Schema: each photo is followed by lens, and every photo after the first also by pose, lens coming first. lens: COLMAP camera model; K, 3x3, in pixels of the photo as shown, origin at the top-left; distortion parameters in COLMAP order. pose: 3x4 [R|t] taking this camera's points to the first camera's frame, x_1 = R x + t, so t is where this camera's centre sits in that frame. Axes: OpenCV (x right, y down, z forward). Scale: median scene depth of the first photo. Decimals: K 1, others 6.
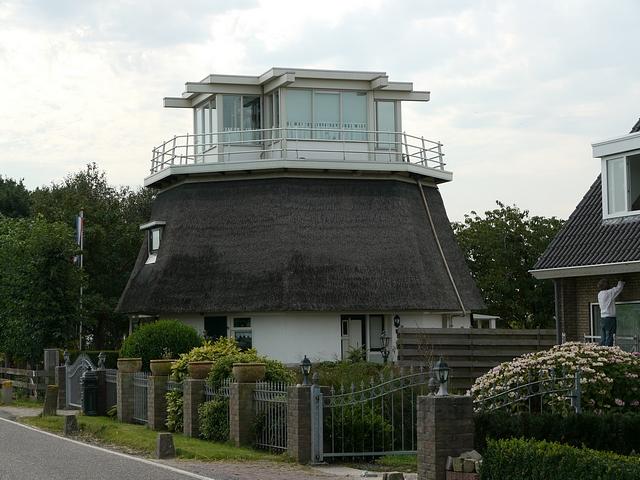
lens RADIAL K [[1644.3, 0, 319.8], [0, 1644.3, 240.2], [0, 0, 1]] dist [-0.051627, 0.000000]
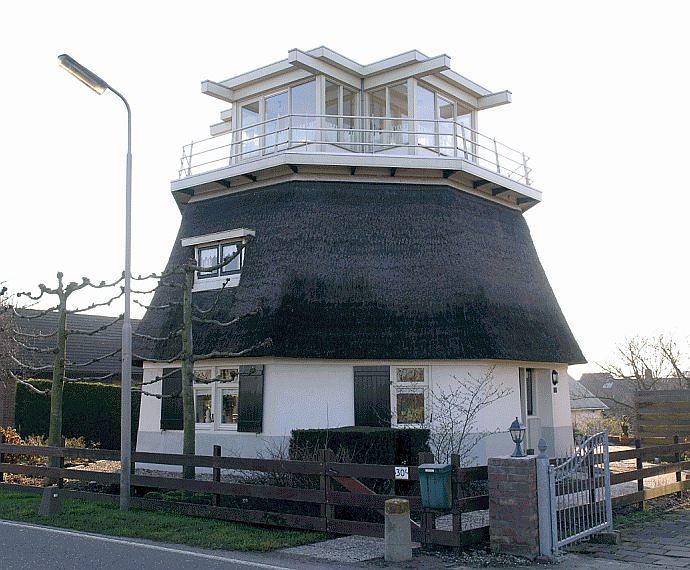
lens RADIAL K [[841.4, 0, 346.7], [0, 841.4, 289.4], [0, 0, 1]] dist [-0.156719, 0.000000]
pose [[0.831817, 0.078296, 0.549500, -0.265263], [-0.034666, 0.995397, -0.089353, 0.045584], [-0.553966, 0.055277, 0.830702, 0.703026]]
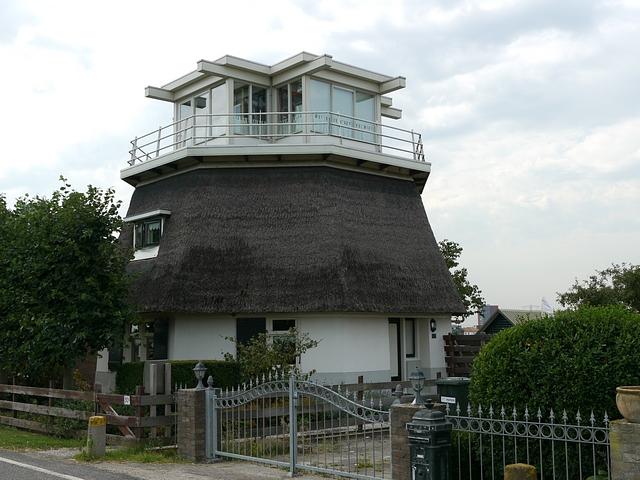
lens RADIAL K [[806.7, 0, 314.4], [0, 806.7, 240.9], [0, 0, 1]] dist [-0.017708, 0.000000]
pose [[0.920166, 0.049060, 0.388443, -0.196682], [-0.021801, 0.996999, -0.074275, 0.036327], [-0.390921, 0.059877, 0.918475, 0.589734]]
